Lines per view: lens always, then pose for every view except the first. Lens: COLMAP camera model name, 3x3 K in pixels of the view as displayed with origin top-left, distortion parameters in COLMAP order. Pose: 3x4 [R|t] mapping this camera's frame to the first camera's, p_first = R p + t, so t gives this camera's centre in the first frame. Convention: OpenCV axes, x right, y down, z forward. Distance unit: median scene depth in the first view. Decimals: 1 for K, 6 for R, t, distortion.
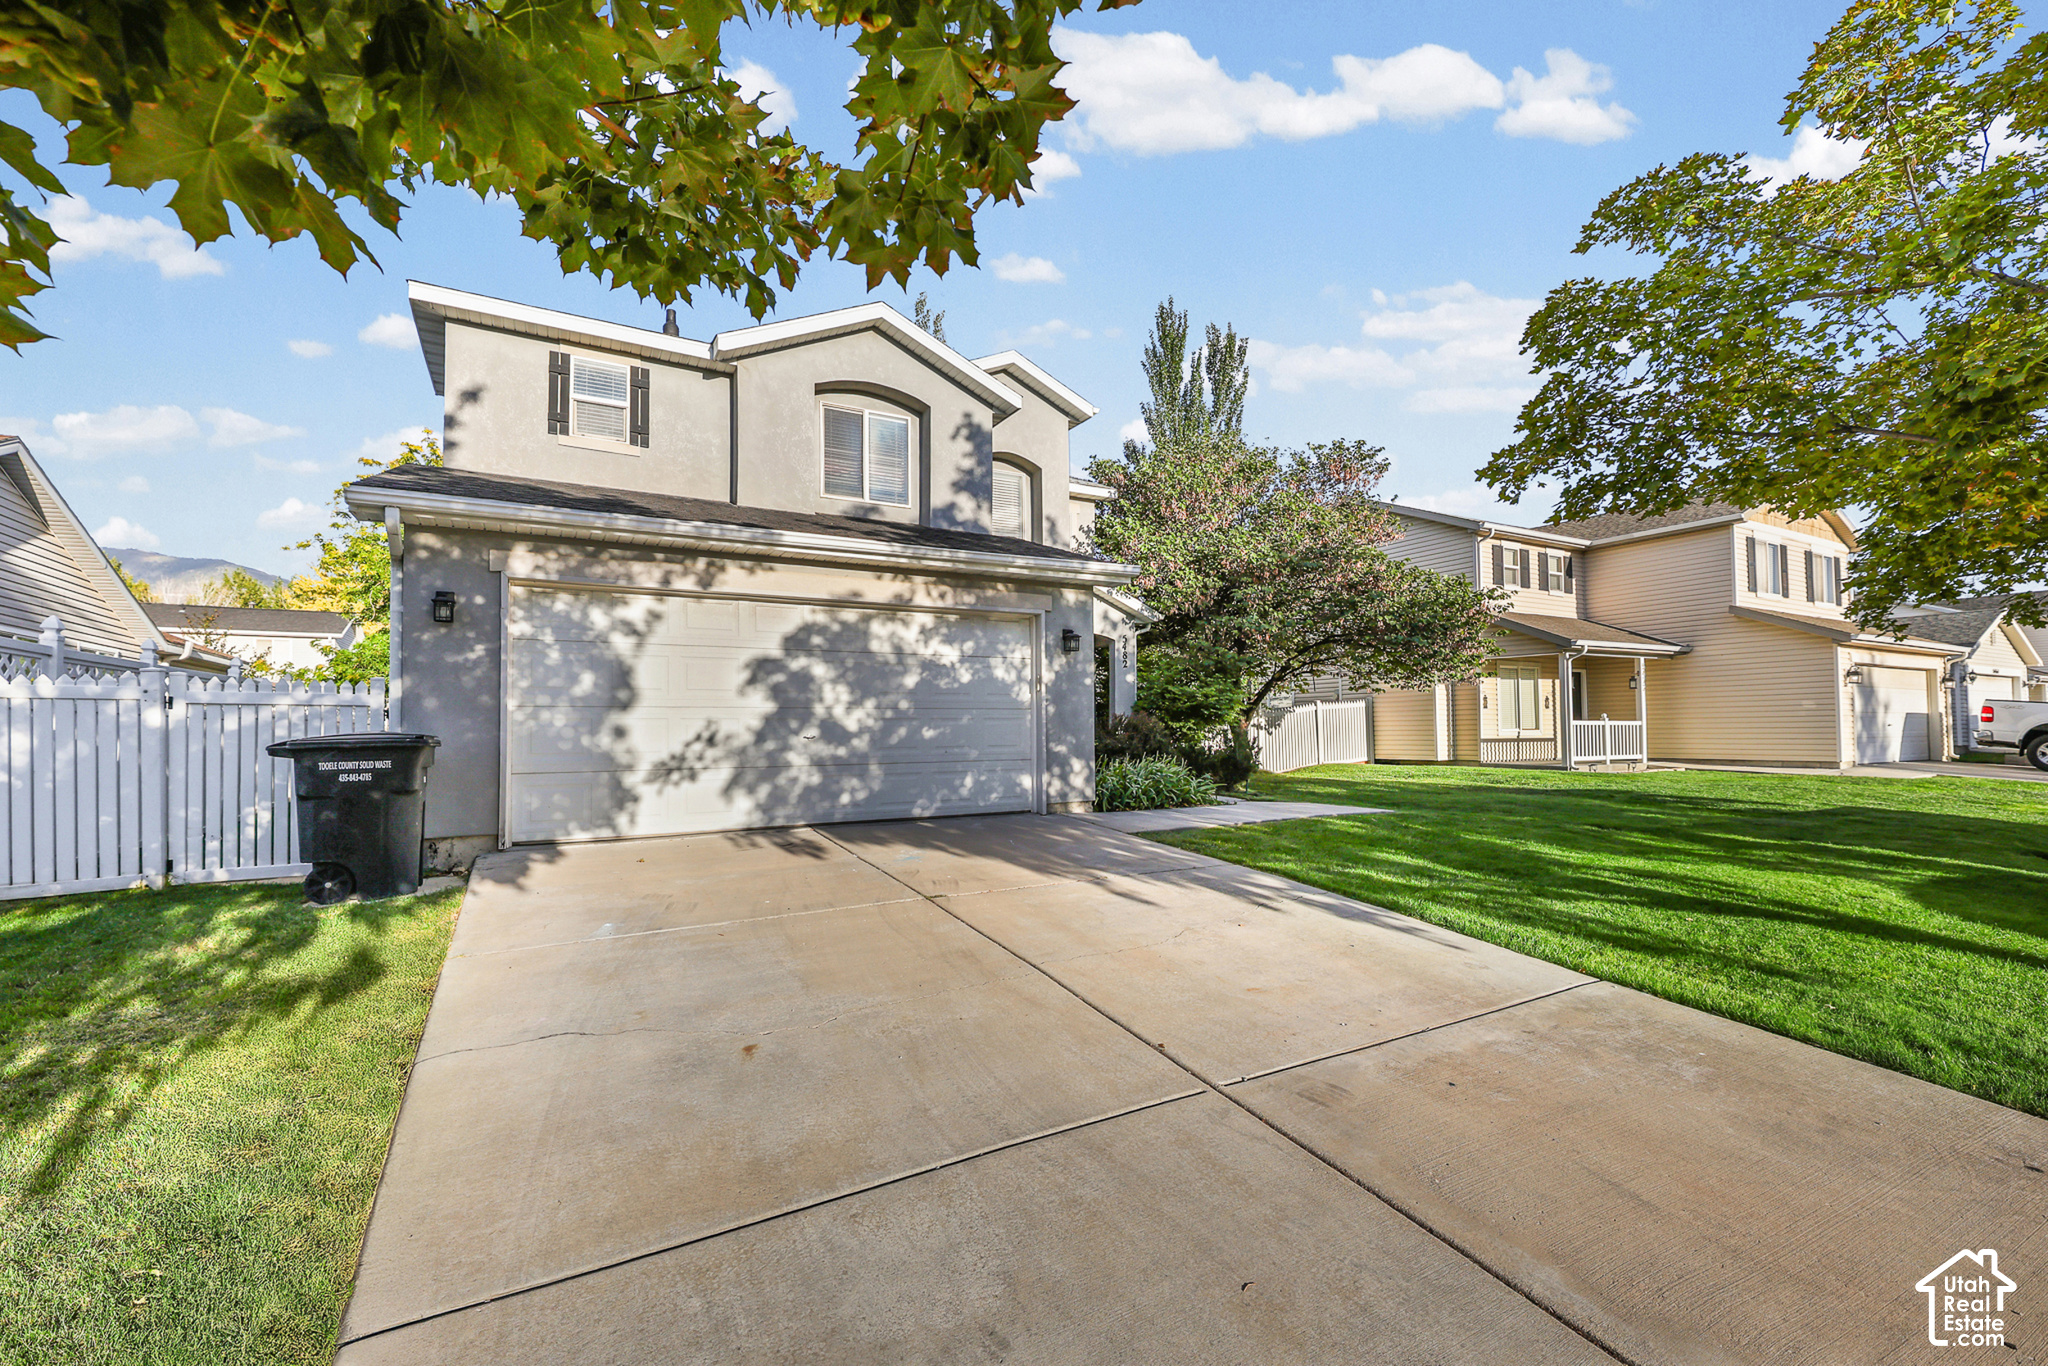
lens RADIAL K [[812.8, 0, 1018.0], [0, 812.8, 701.8], [0, 0, 1]] dist [-0.000204, -0.000044]
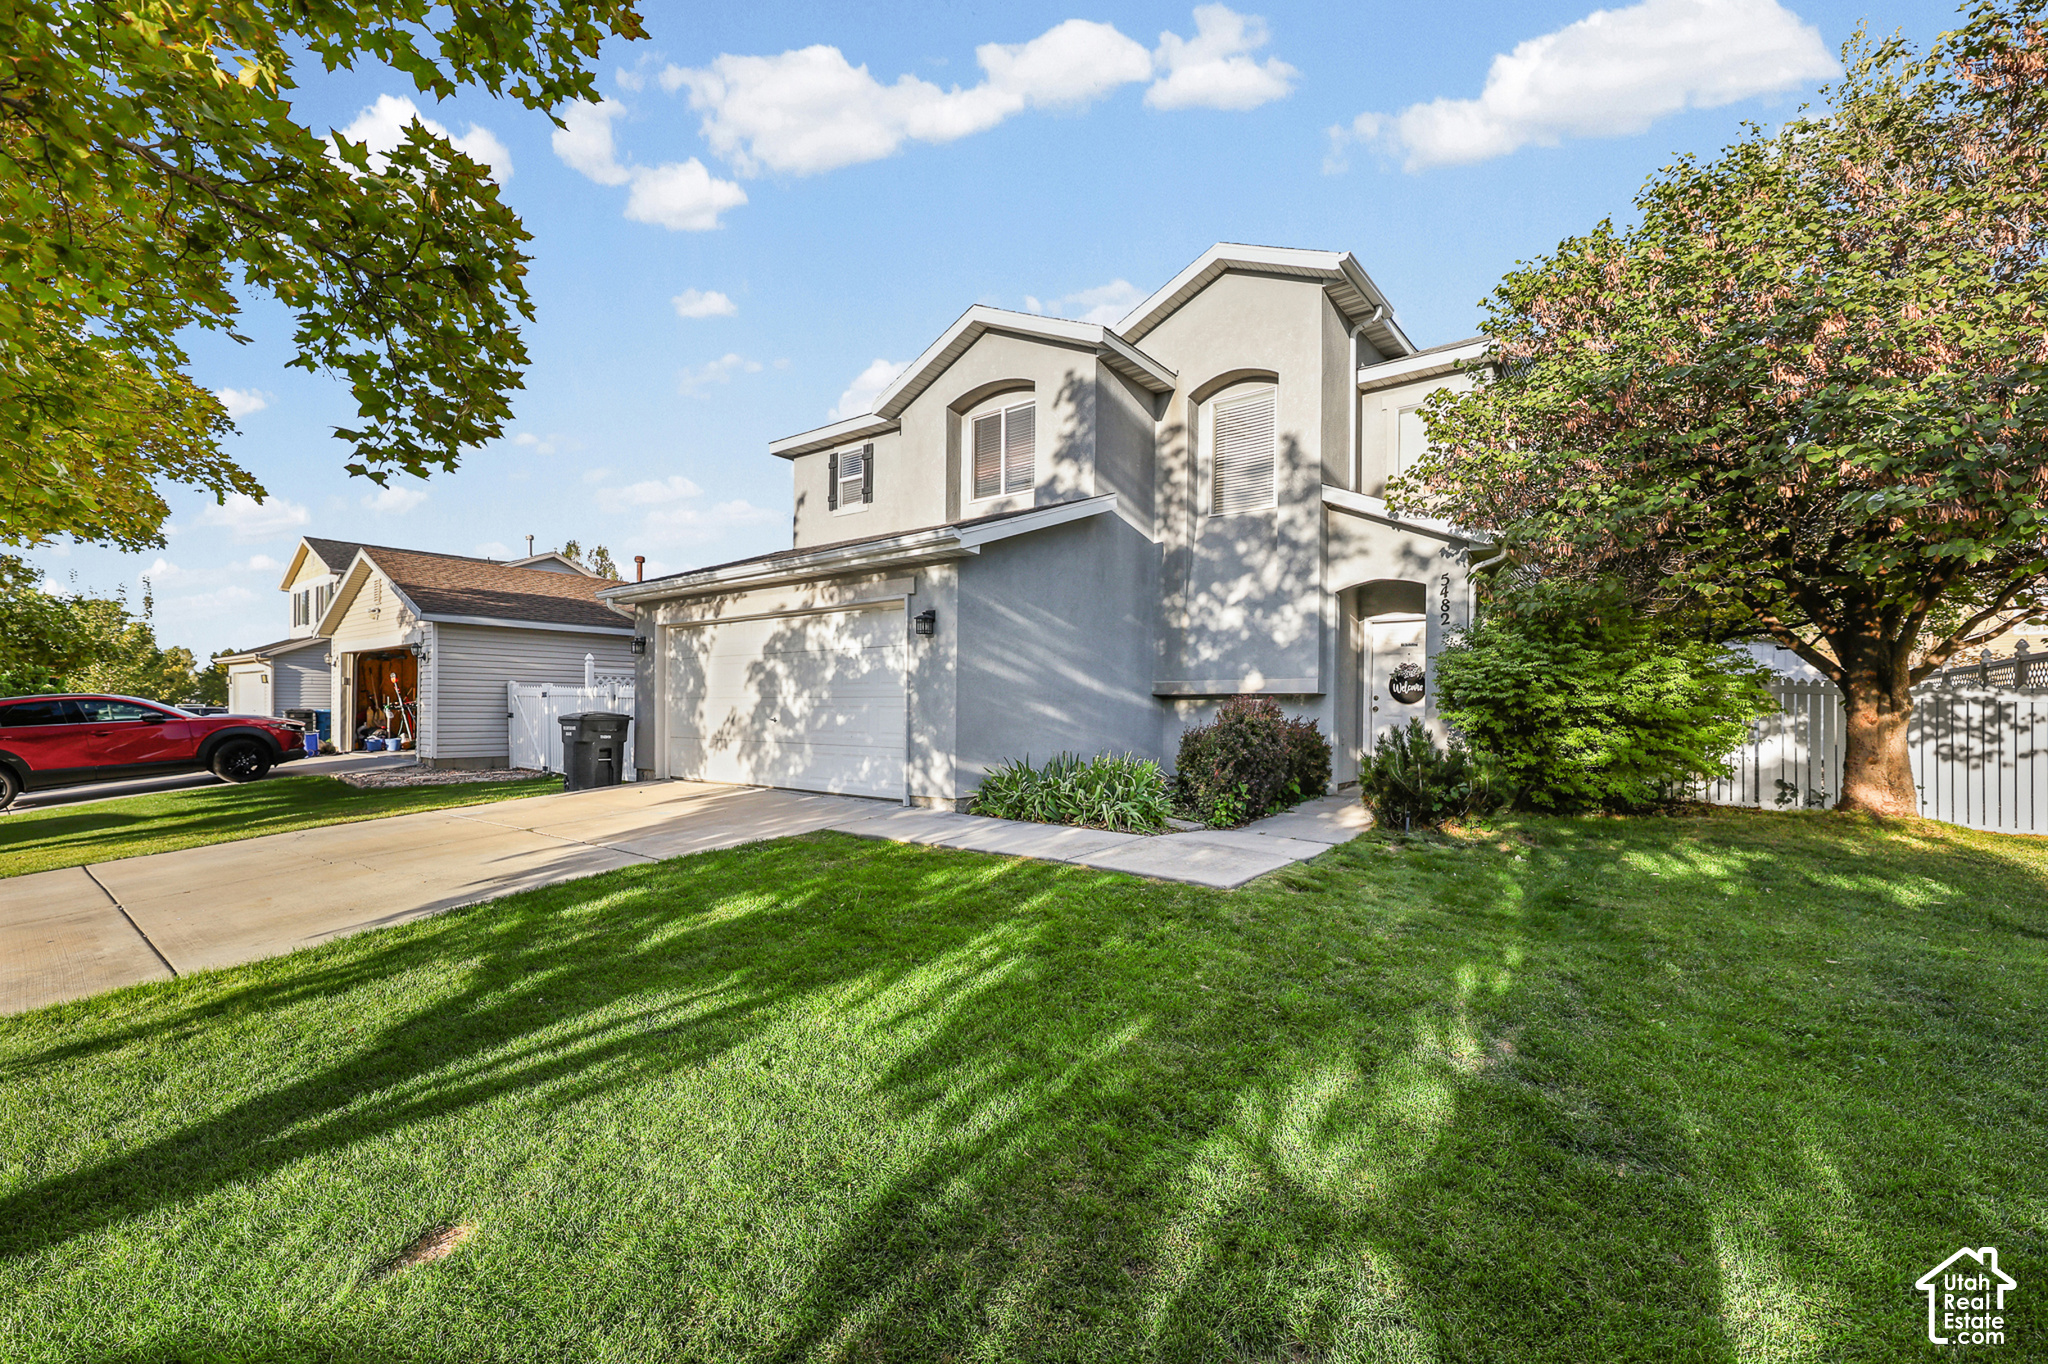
lens RADIAL K [[812.8, 0, 1018.0], [0, 812.8, 700.8], [0, 0, 1]] dist [-0.000204, -0.000044]
pose [[0.425029, 0.002112, -0.905177, 1.022566], [0.021758, 0.999685, 0.012549, 0.003537], [0.904918, -0.025028, 0.424849, 0.757929]]
